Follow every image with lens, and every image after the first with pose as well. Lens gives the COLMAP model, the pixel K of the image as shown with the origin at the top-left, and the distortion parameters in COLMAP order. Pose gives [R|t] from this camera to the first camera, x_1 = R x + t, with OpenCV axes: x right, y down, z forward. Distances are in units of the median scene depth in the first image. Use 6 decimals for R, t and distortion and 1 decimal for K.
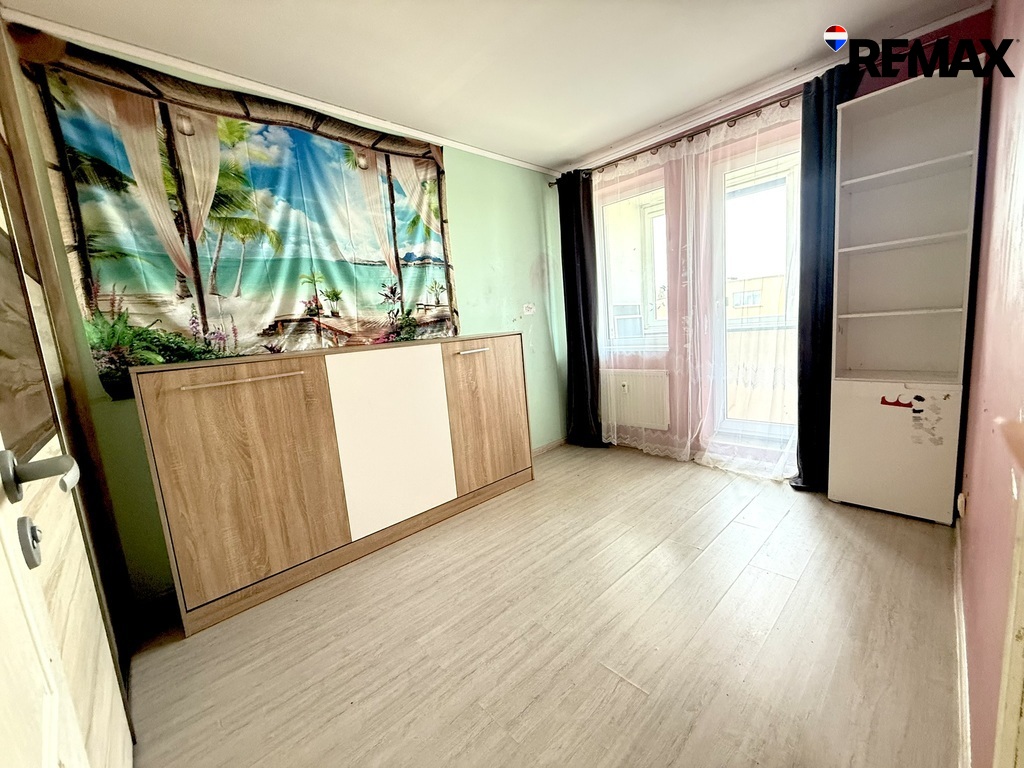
lens RADIAL K [[406.1, 0, 506.8], [0, 406.1, 383.3], [0, 0, 1]] dist [0.000597, 0.000032]
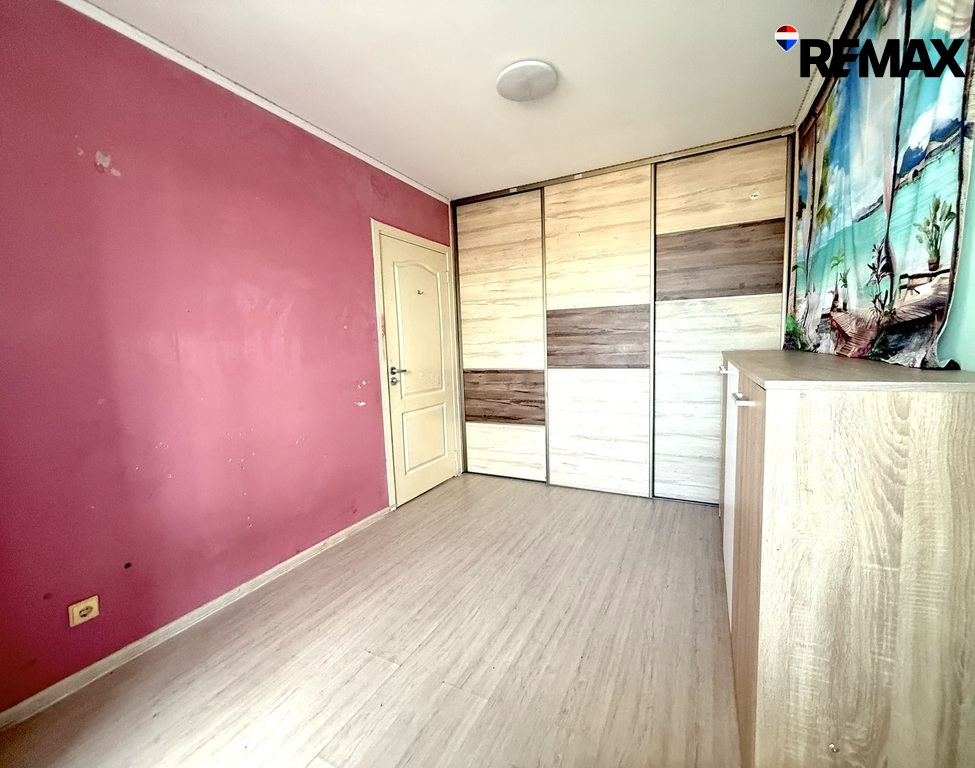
lens RADIAL K [[419.1, 0, 489.4], [0, 419.1, 386.8], [0, 0, 1]] dist [0.000331, 0.000010]
pose [[-0.940267, 0.140673, -0.310014, 0.394557], [0.059555, 0.964561, 0.257052, -0.273003], [0.335187, 0.223235, -0.915323, 1.570489]]
